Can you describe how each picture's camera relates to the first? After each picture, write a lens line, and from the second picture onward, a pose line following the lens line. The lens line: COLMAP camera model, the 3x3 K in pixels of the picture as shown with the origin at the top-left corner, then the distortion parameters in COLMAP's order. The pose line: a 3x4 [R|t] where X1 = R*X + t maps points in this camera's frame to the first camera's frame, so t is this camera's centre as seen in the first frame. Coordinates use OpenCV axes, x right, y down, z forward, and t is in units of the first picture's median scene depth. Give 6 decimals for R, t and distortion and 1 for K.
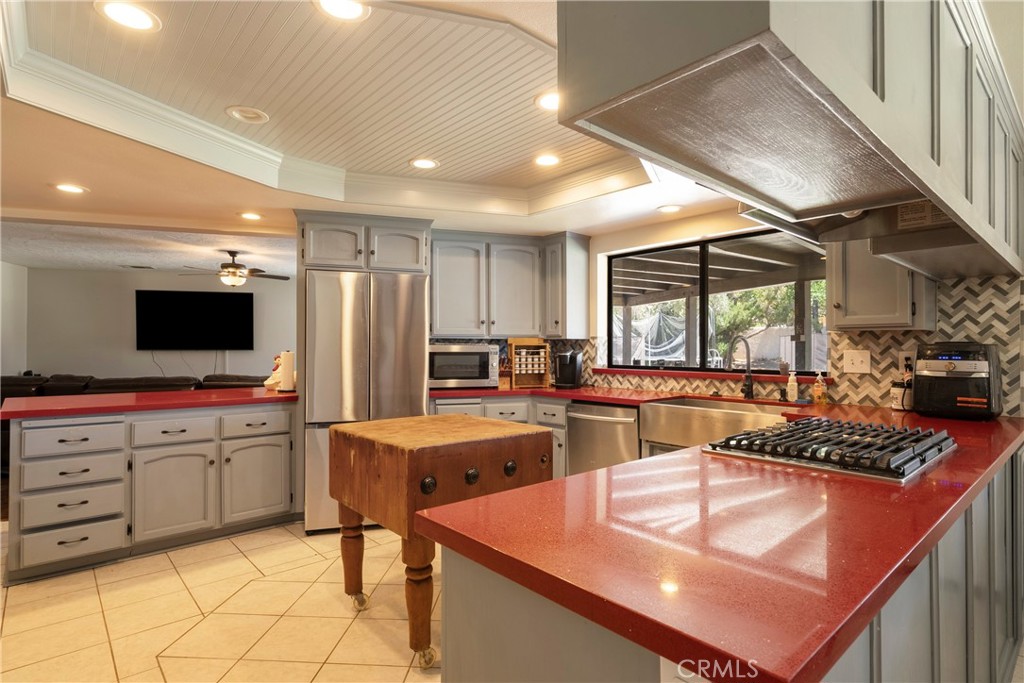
lens RADIAL K [[523.2, 0, 512.0], [0, 523.2, 341.5], [0, 0, 1]] dist [0.001206, 0.000525]
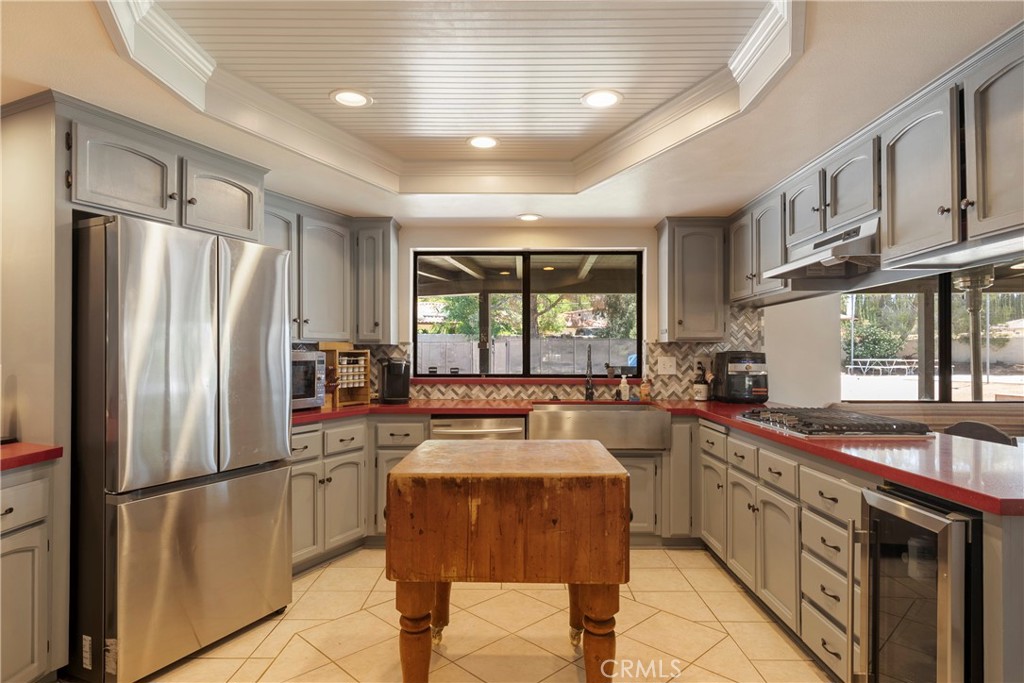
lens RADIAL K [[578.5, 0, 513.9], [0, 578.5, 348.3], [0, 0, 1]] dist [0.006349, 0.002007]
pose [[0.670818, 0.006810, 0.741590, -0.505193], [-0.008744, 0.999961, -0.001273, 0.000595], [-0.741570, -0.005630, 0.670852, 0.252438]]
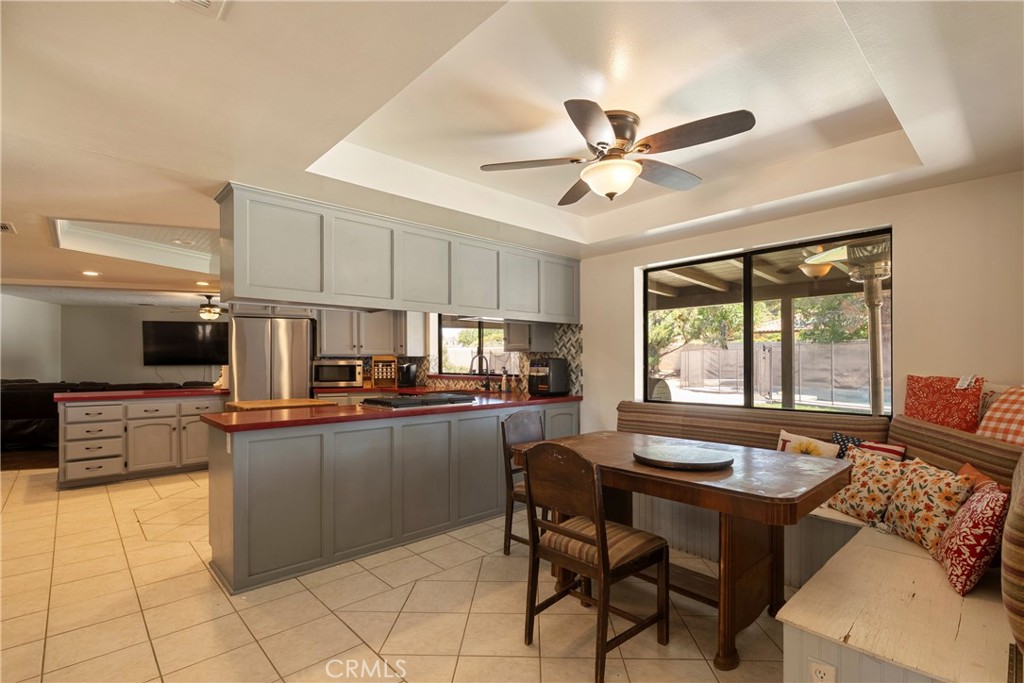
lens RADIAL K [[477.5, 0, 514.7], [0, 477.5, 357.3], [0, 0, 1]] dist [-0.000418, 0.000238]
pose [[0.999762, -0.006575, 0.020807, 0.448682], [0.006525, 0.999976, 0.002498, -0.004117], [-0.020823, -0.002362, 0.999780, -0.521493]]
